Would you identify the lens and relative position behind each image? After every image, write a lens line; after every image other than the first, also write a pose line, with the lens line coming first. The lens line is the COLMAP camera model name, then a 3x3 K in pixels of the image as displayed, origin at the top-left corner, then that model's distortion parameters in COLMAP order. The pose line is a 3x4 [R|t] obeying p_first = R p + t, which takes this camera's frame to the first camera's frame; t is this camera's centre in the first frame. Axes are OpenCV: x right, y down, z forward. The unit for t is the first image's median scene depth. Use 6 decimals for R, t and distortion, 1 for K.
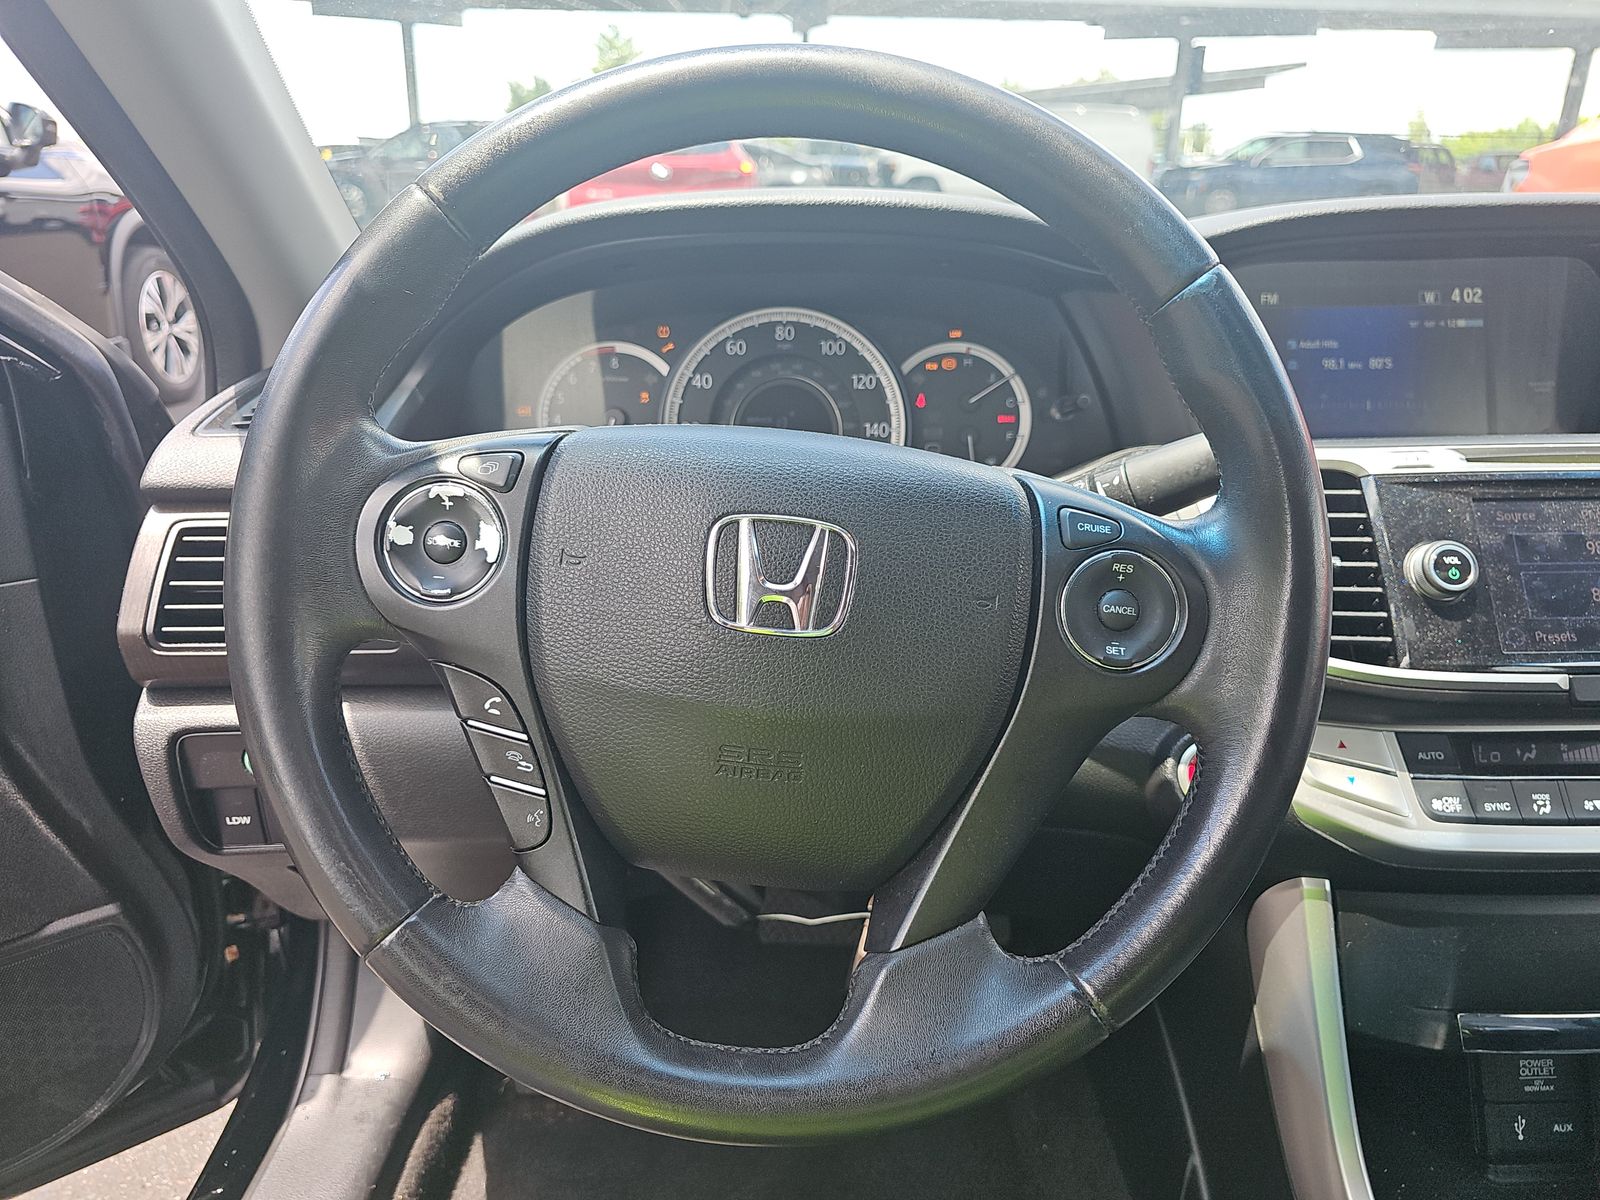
lens RADIAL K [[1077.2, 0, 812.5], [0, 1077.2, 604.3], [0, 0, 1]] dist [-0.001187, -0.008813]
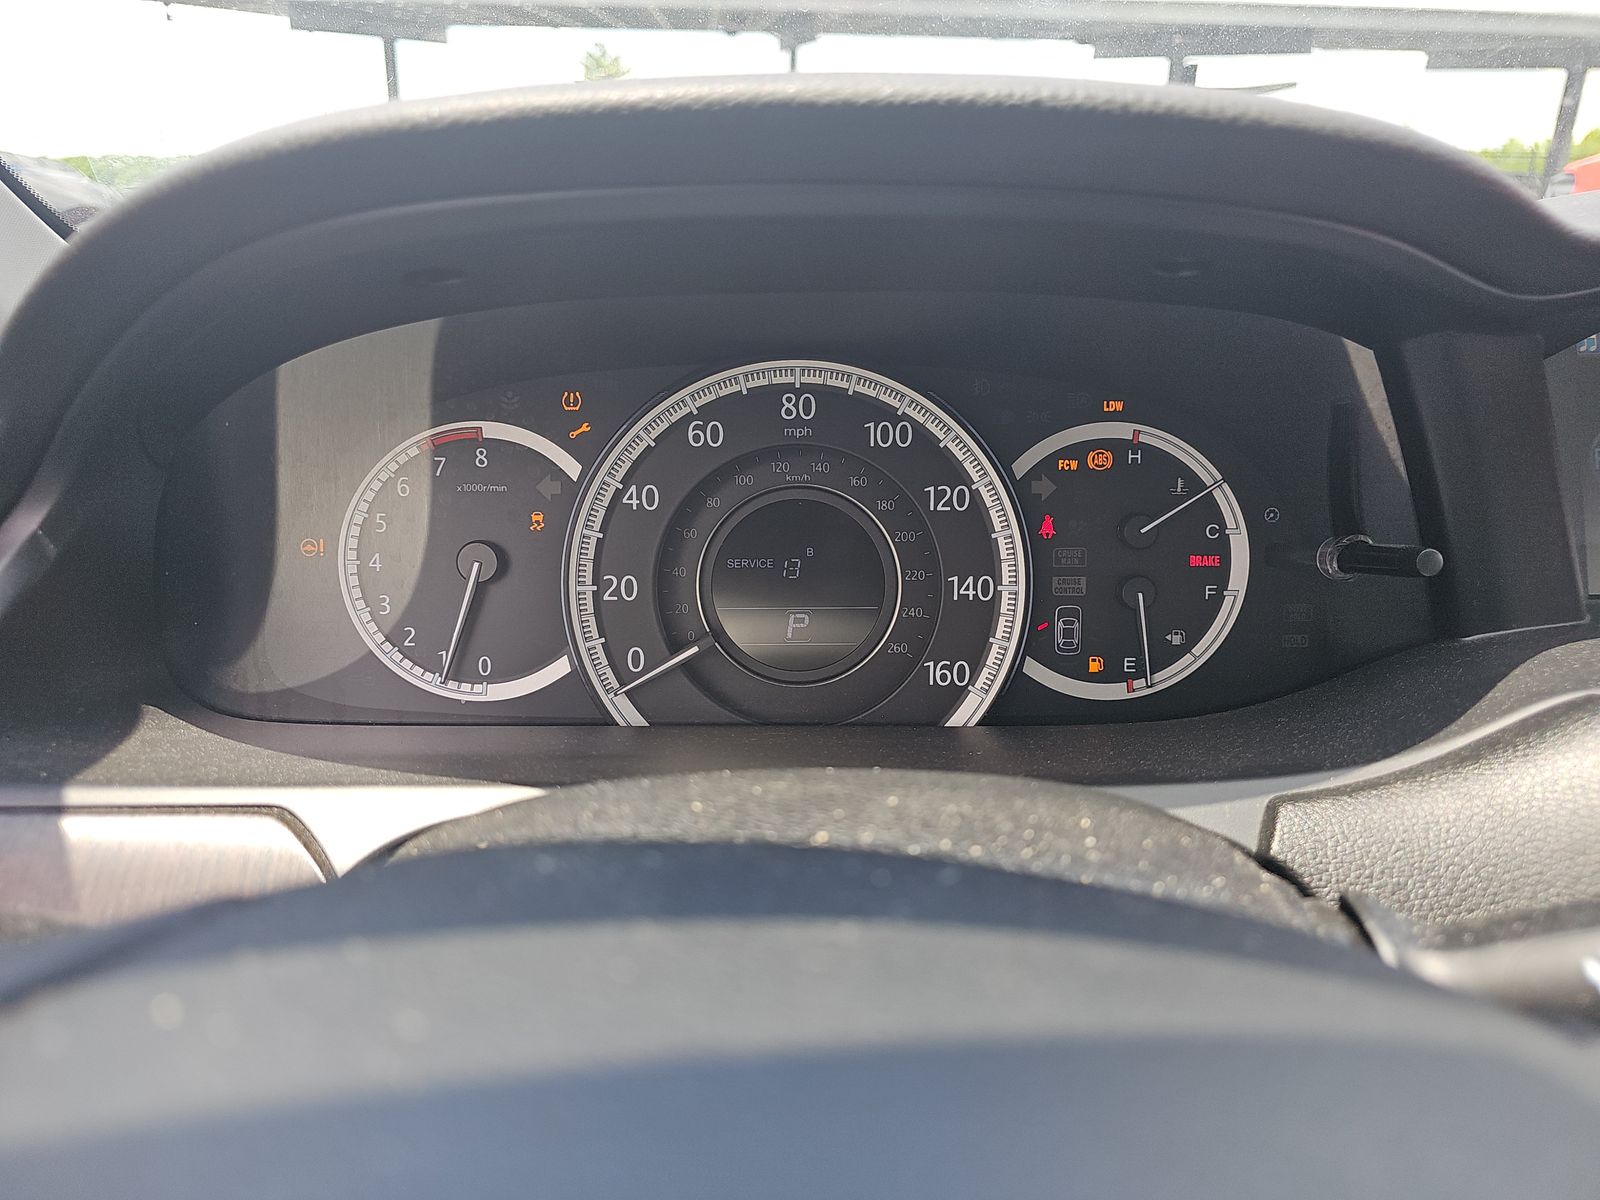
lens RADIAL K [[1077.2, 0, 812.5], [0, 1077.2, 604.3], [0, 0, 1]] dist [-0.001187, -0.008813]
pose [[0.999932, -0.001000, 0.011602, -0.024334], [0.001186, 0.999871, -0.016045, -0.142829], [-0.011584, 0.016058, 0.999804, 0.462675]]
